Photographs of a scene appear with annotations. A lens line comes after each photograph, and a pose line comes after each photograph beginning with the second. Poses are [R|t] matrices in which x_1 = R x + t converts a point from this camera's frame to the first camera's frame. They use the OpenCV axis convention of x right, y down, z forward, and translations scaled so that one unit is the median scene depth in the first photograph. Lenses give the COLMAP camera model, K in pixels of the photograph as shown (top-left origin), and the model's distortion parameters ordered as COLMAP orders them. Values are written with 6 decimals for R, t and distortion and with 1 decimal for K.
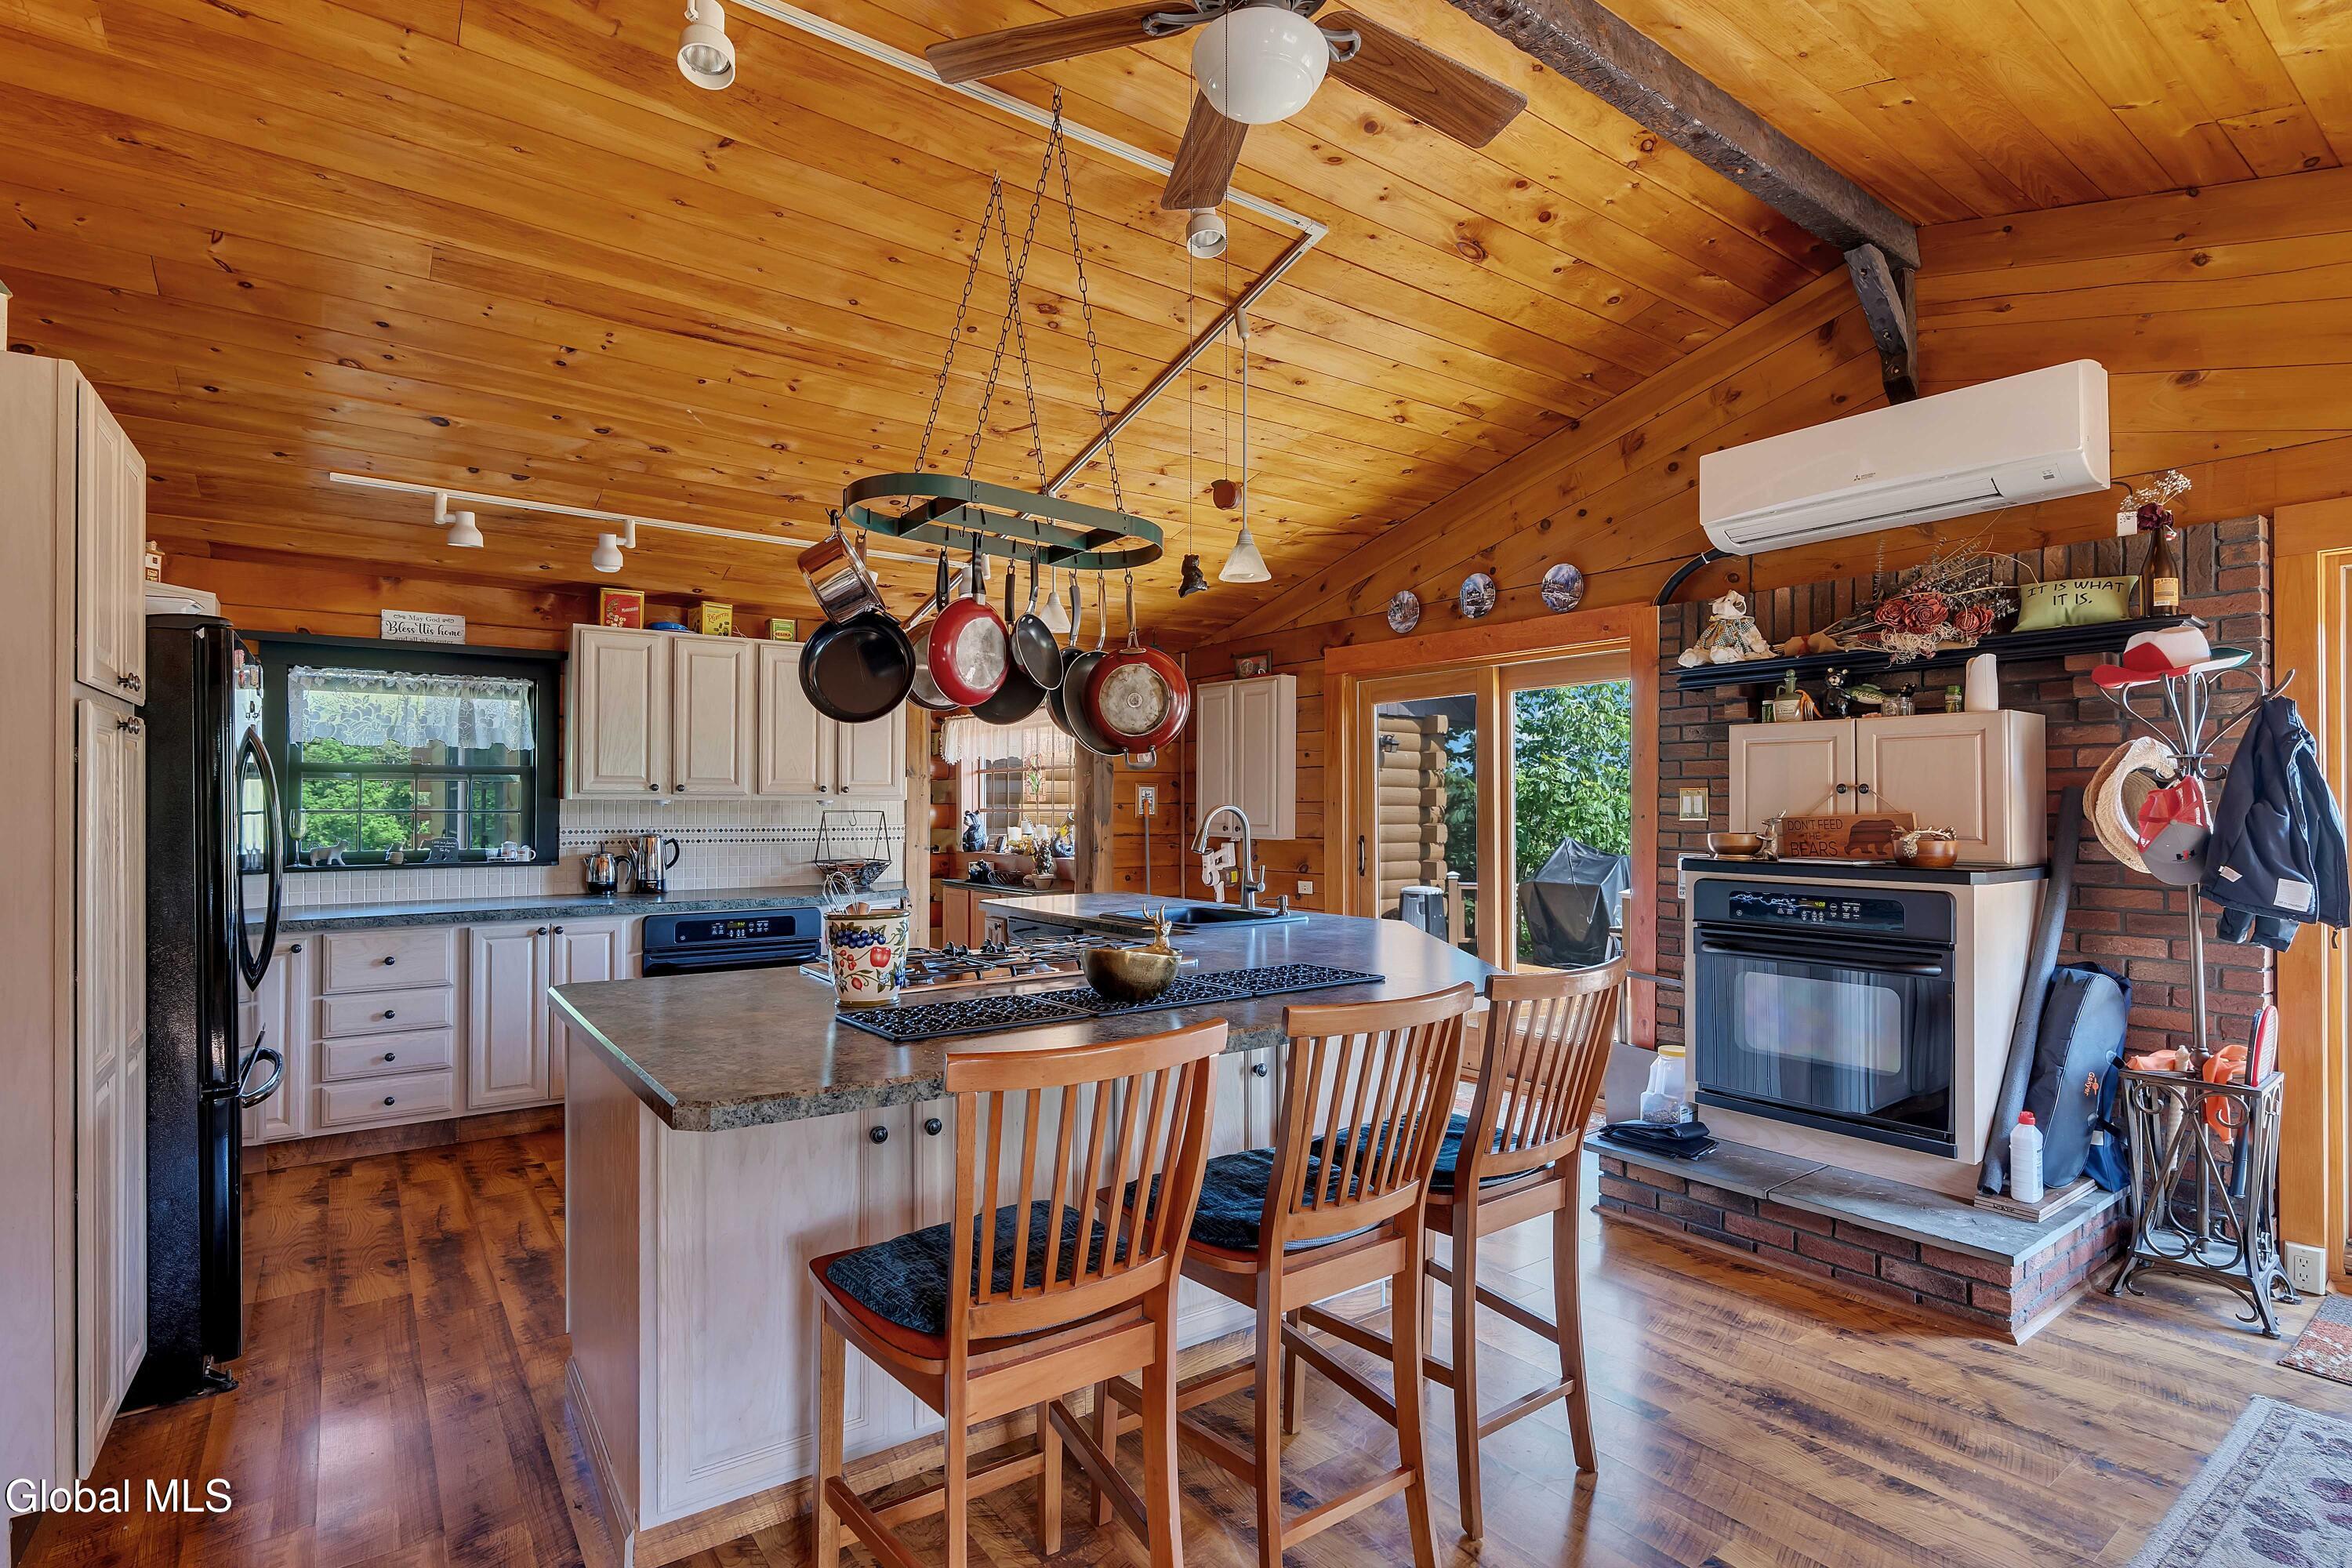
lens RADIAL K [[1136.7, 0, 1175.3], [0, 1136.7, 812.1], [0, 0, 1]] dist [-0.006552, 0.000395]
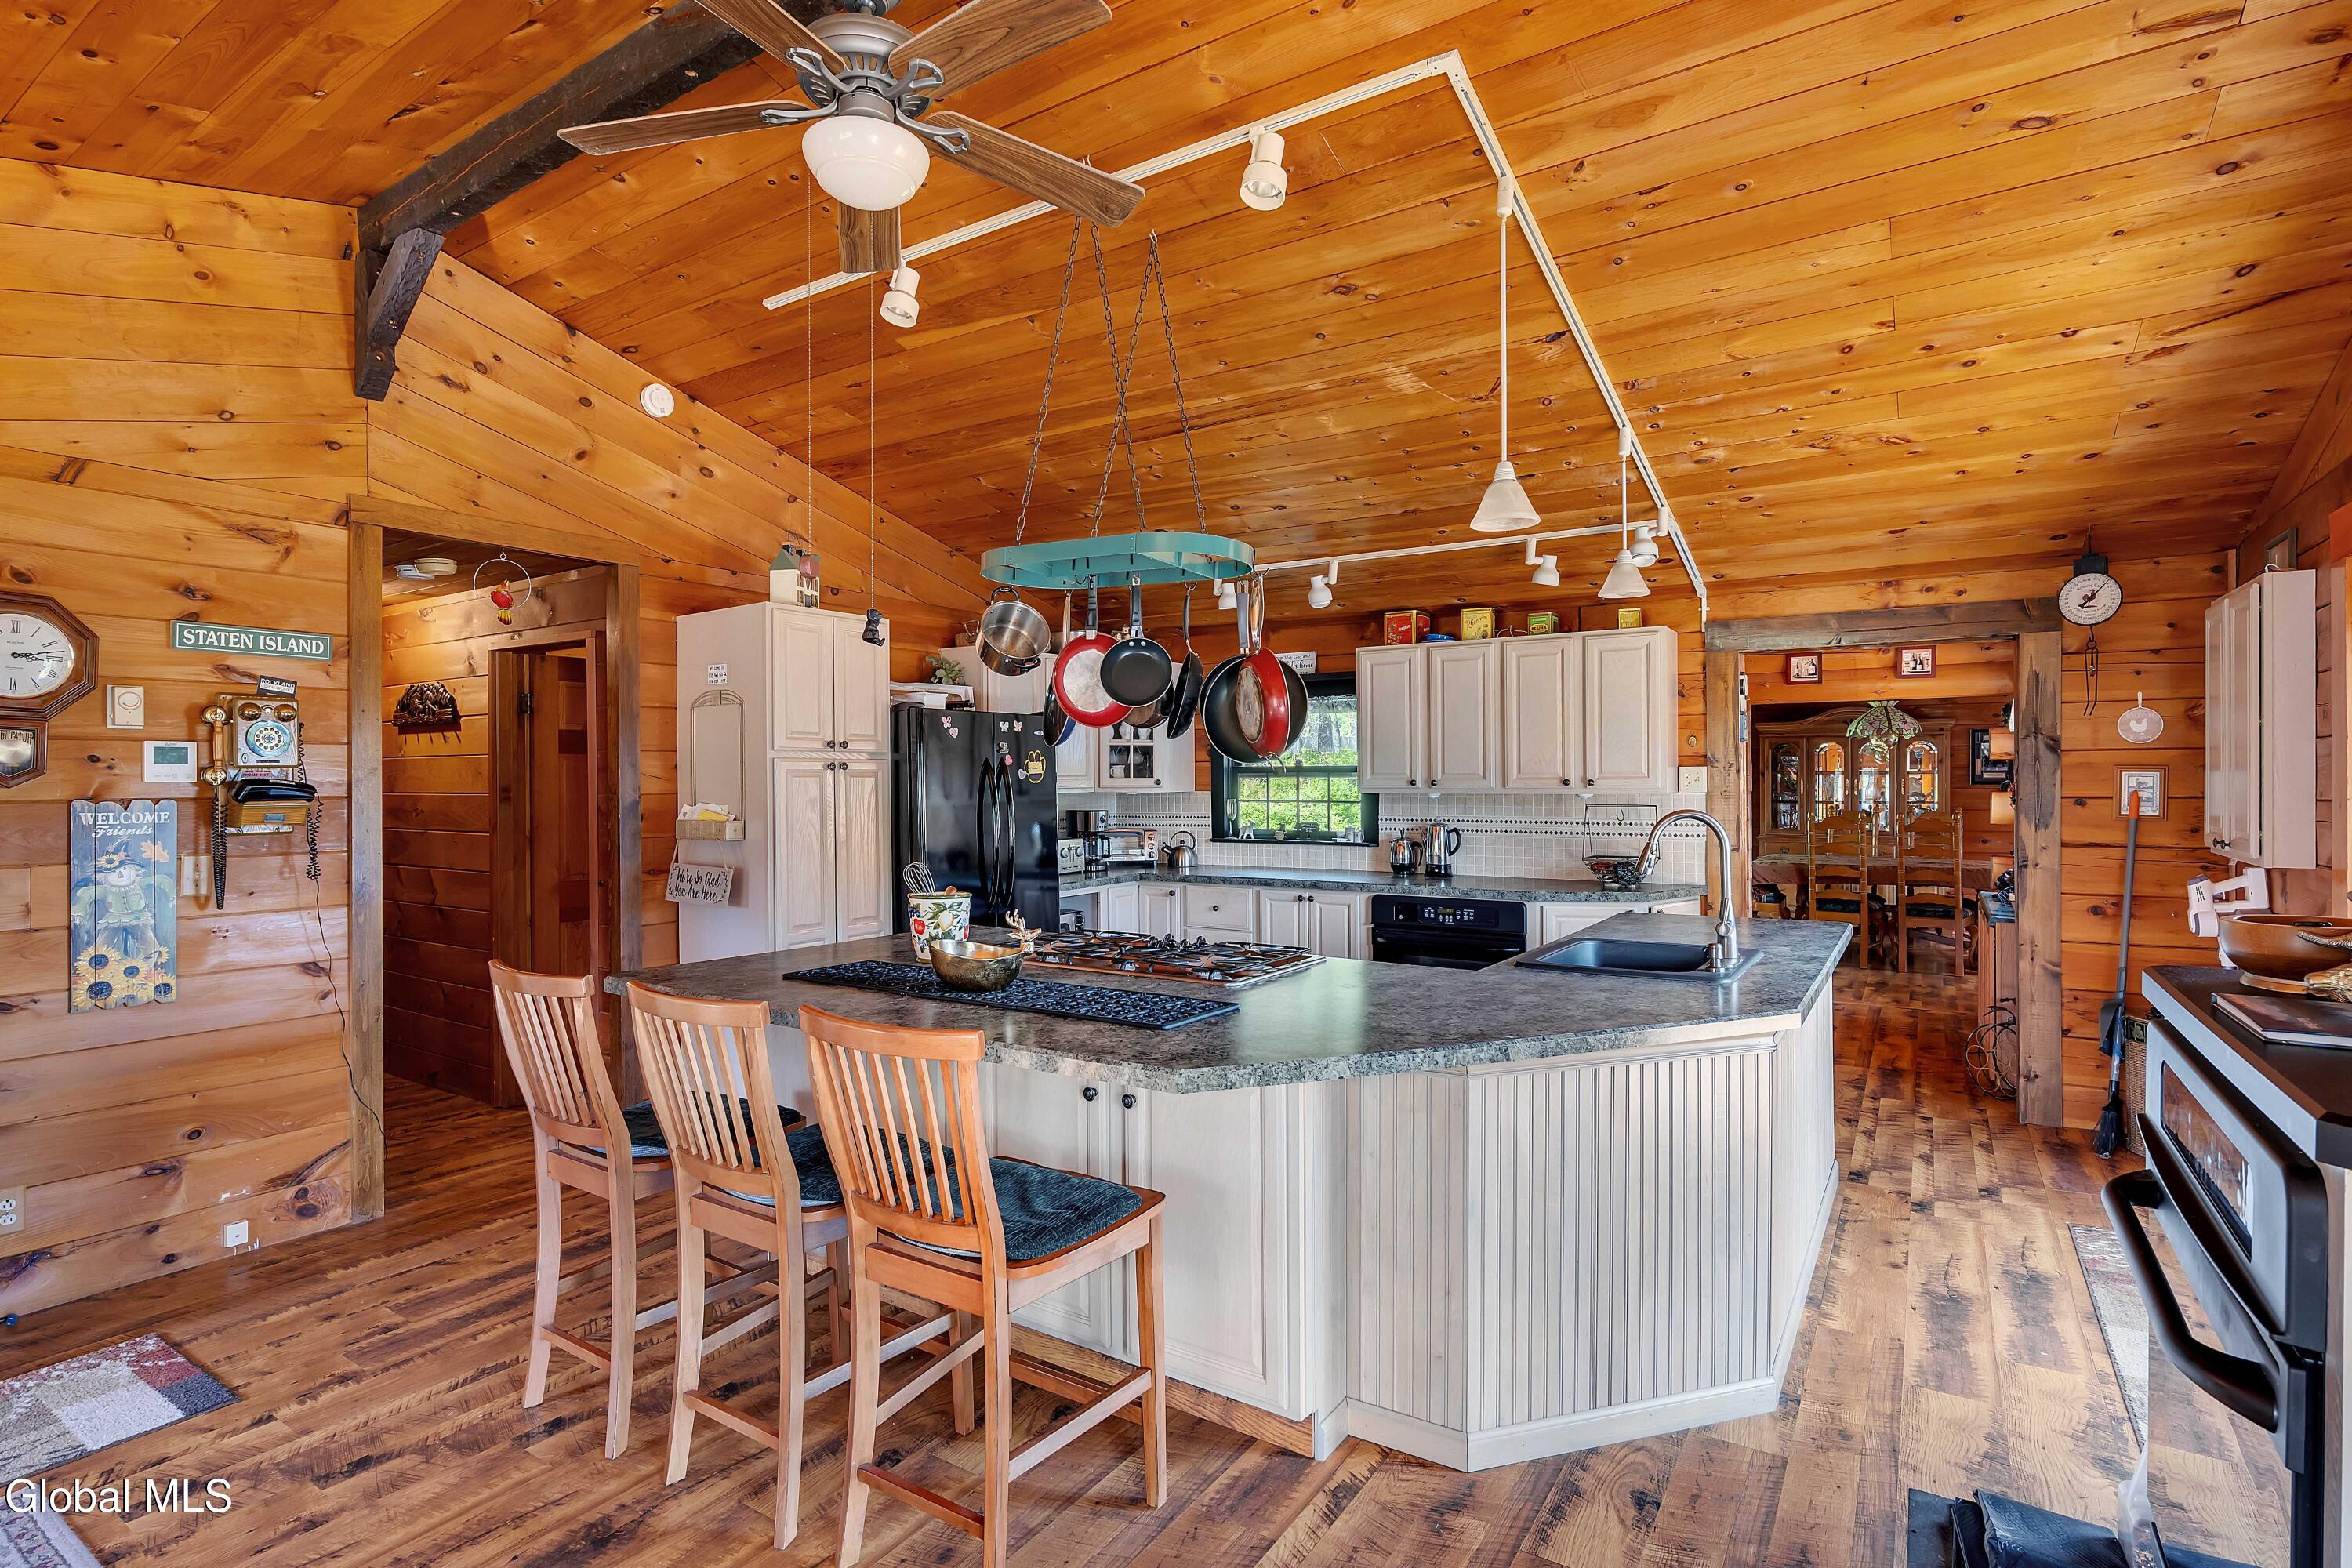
lens RADIAL K [[1150.7, 0, 1176.0], [0, 1150.7, 784.0], [0, 0, 1]] dist [-0.006224, 0.000543]
pose [[0.348145, -0.000811, -0.937440, 0.627095], [-0.001017, 0.999999, -0.001242, -0.021800], [0.937440, 0.001386, 0.348143, 0.445983]]
